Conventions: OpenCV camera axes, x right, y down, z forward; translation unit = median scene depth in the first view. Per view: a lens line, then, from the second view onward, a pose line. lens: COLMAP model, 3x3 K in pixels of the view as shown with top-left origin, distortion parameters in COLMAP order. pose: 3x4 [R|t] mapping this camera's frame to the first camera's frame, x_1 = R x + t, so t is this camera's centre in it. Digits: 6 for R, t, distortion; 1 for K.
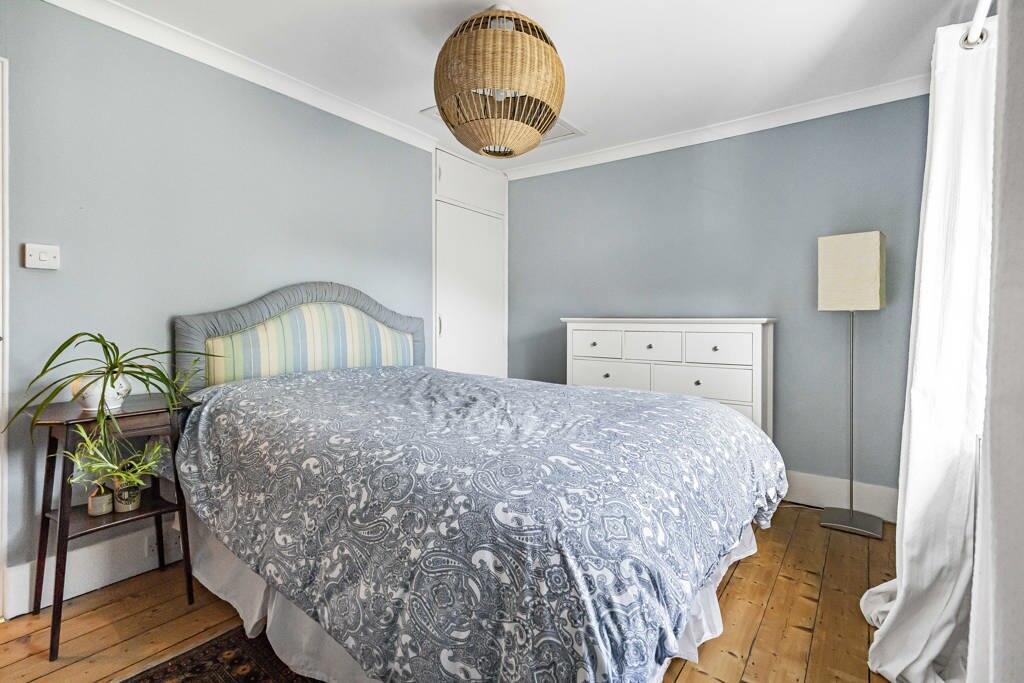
lens RADIAL K [[460.9, 0, 512.0], [0, 460.9, 341.5], [0, 0, 1]] dist [0.018859, 0.000021]
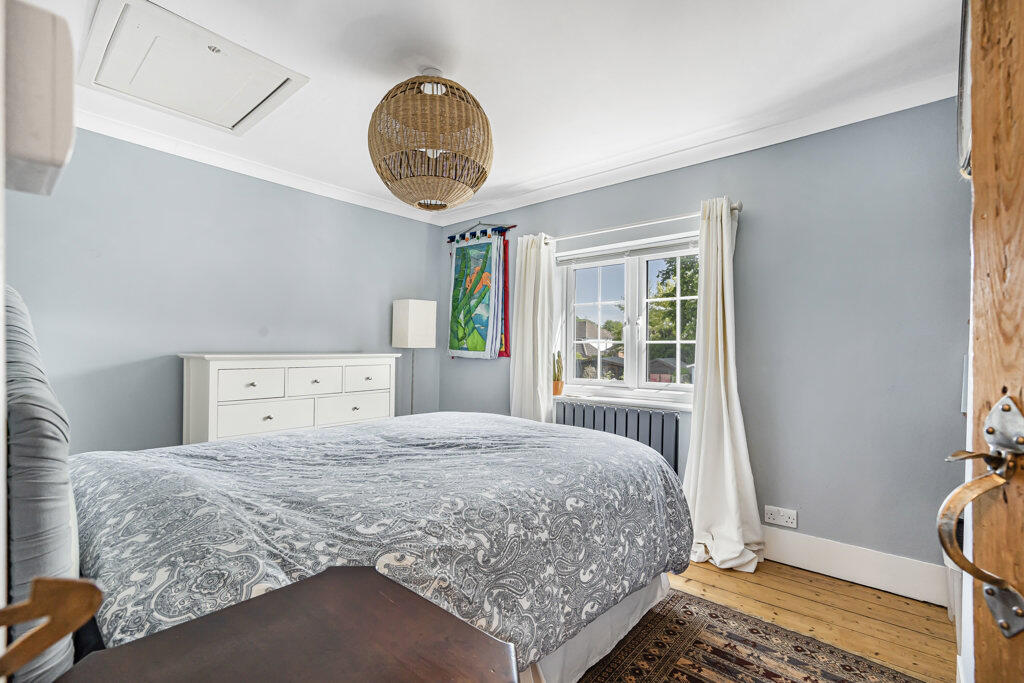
lens RADIAL K [[460.9, 0, 512.0], [0, 460.9, 341.5], [0, 0, 1]] dist [0.018859, 0.000021]
pose [[0.053616, 0.005517, 0.998546, -1.319869], [0.031763, 0.999469, -0.007228, -0.105323], [-0.998056, 0.032104, 0.053412, 0.906055]]
